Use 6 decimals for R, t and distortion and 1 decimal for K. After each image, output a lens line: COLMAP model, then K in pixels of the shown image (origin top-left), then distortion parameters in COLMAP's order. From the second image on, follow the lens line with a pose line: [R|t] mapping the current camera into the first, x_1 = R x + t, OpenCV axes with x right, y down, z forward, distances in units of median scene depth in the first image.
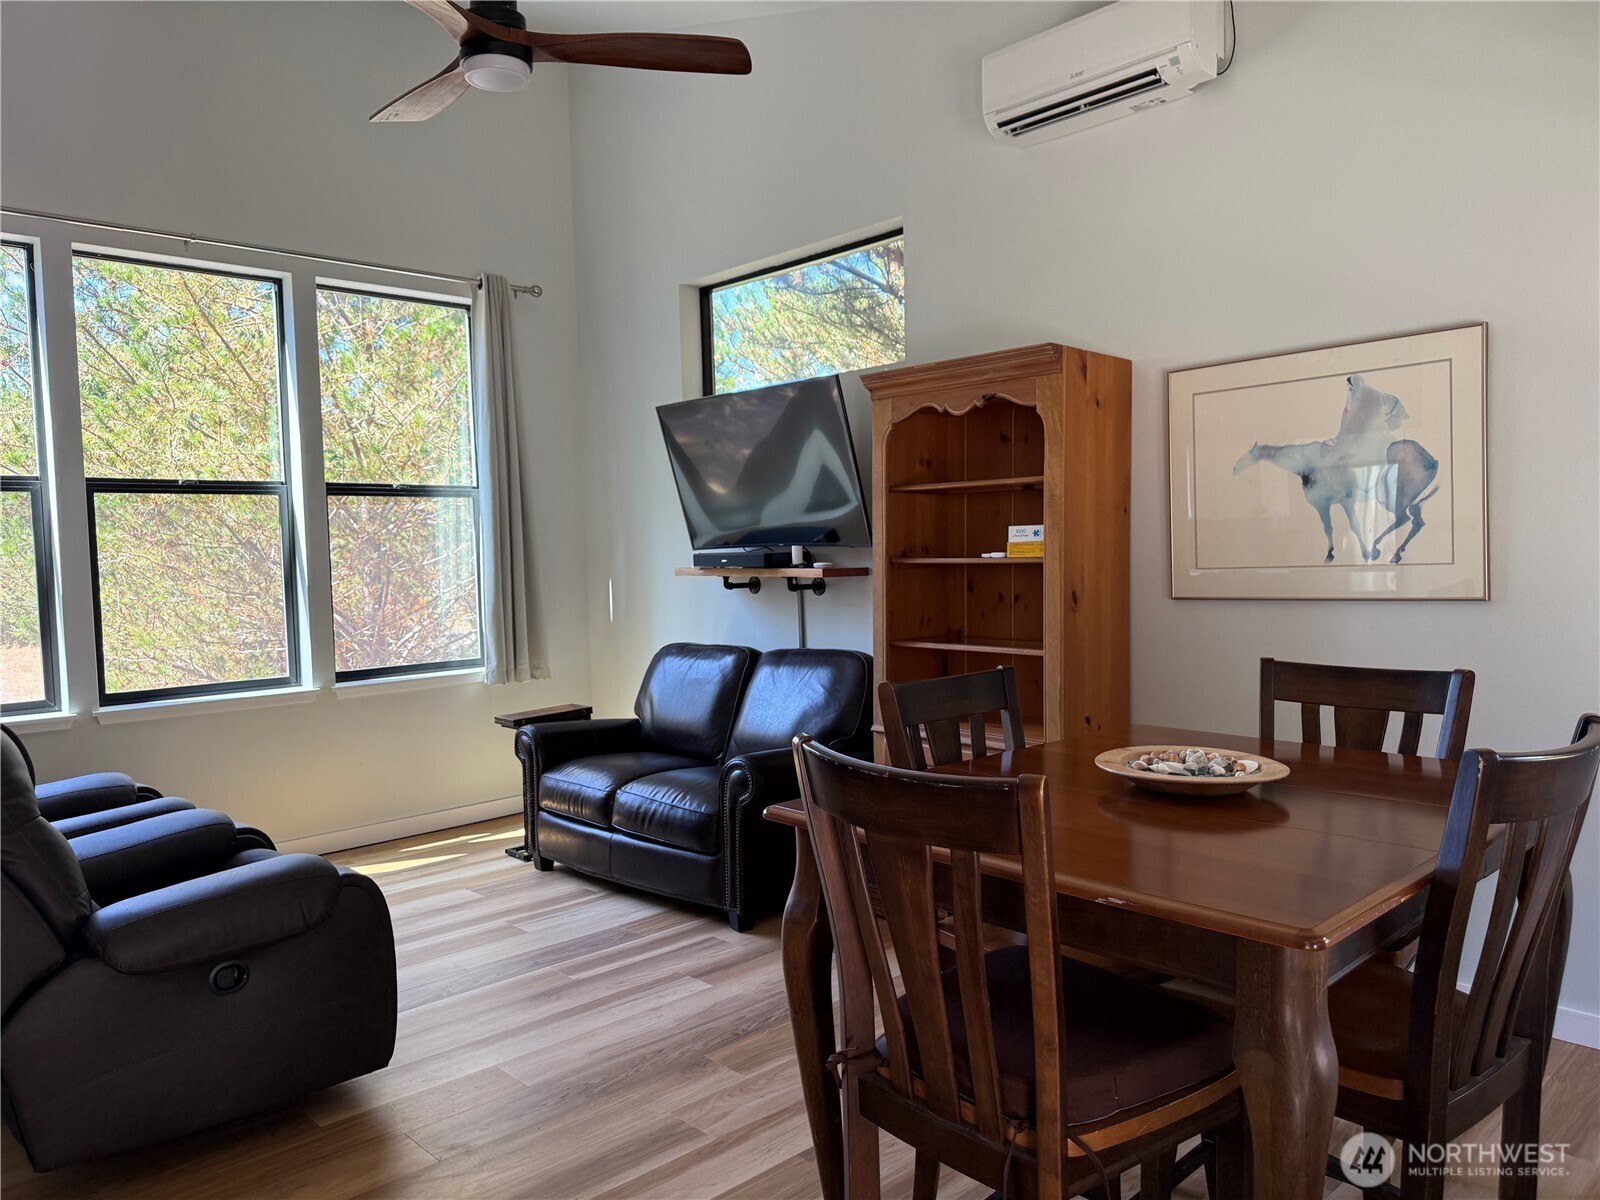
lens RADIAL K [[1195.1, 0, 832.1], [0, 1195.1, 603.1], [0, 0, 1]] dist [0.139456, -0.234691]
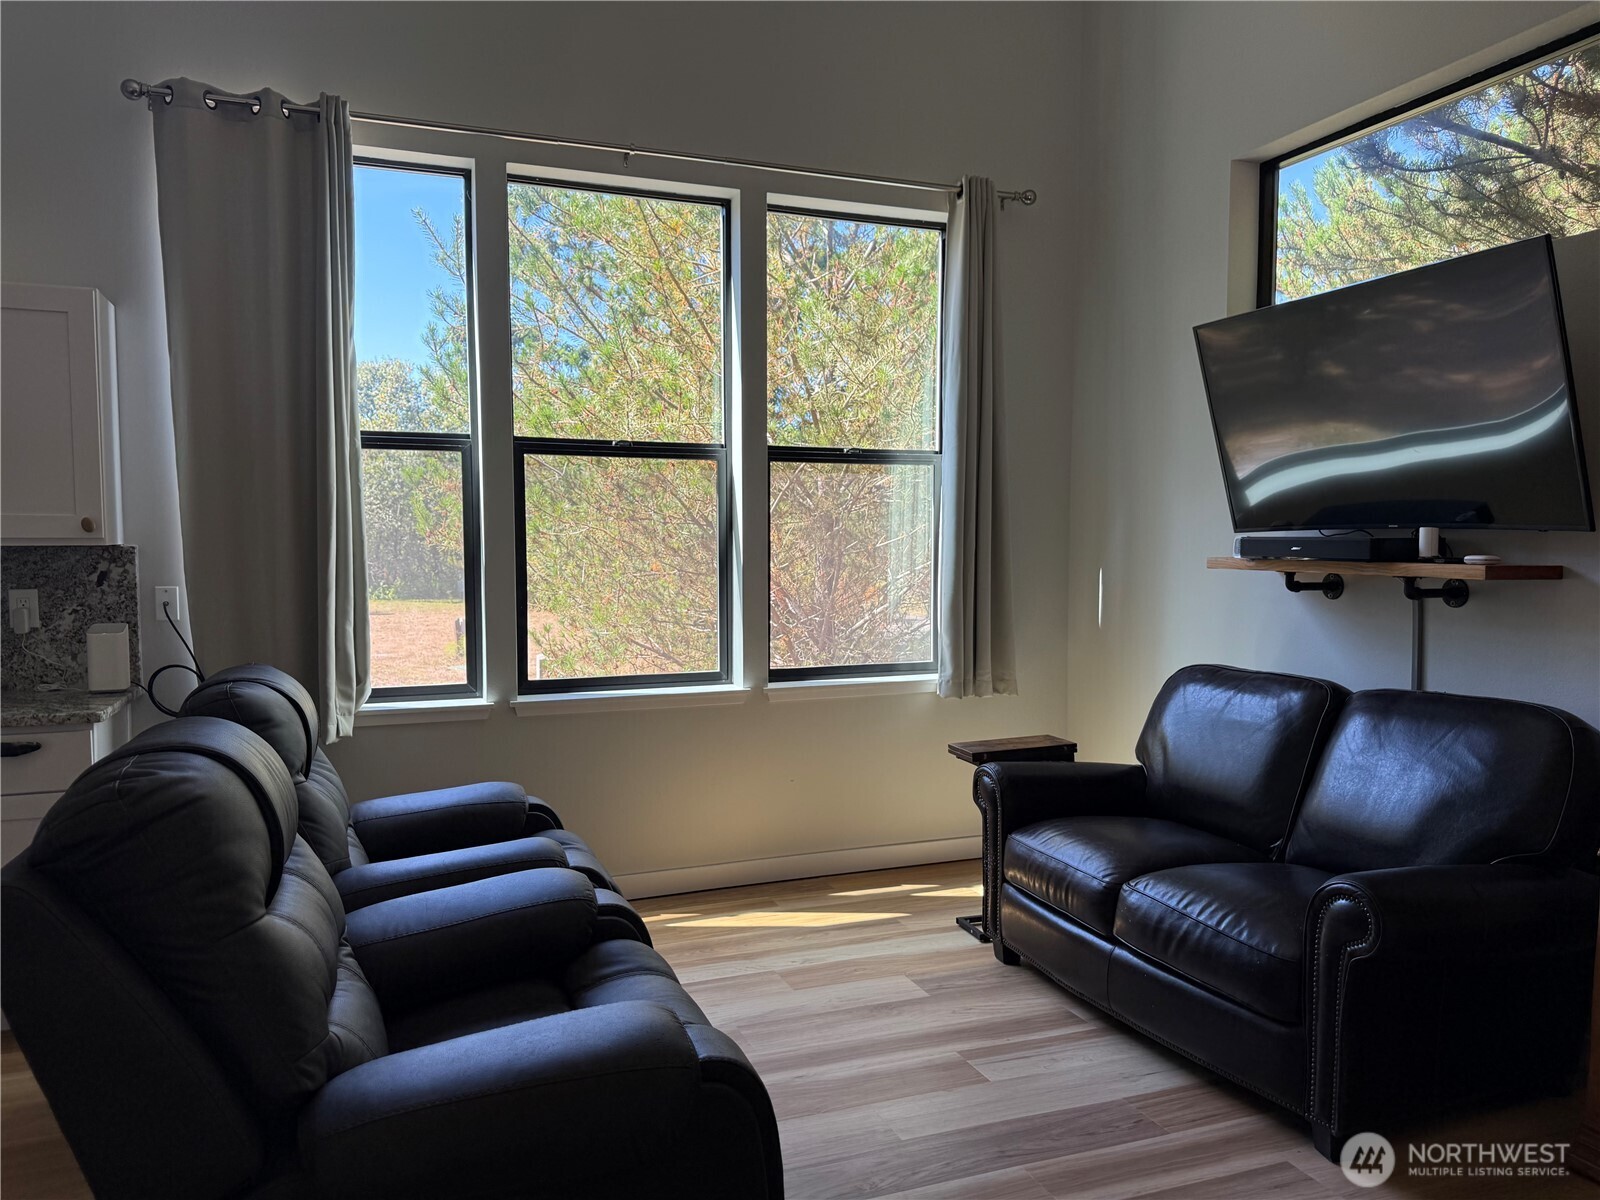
lens RADIAL K [[1145.1, 0, 767.8], [0, 1145.1, 607.2], [0, 0, 1]] dist [0.128843, -0.162665]
pose [[0.909702, 0.048318, -0.412441, -0.086589], [-0.042322, 0.998824, 0.023666, -0.005926], [0.413100, -0.004074, 0.910677, 0.286422]]
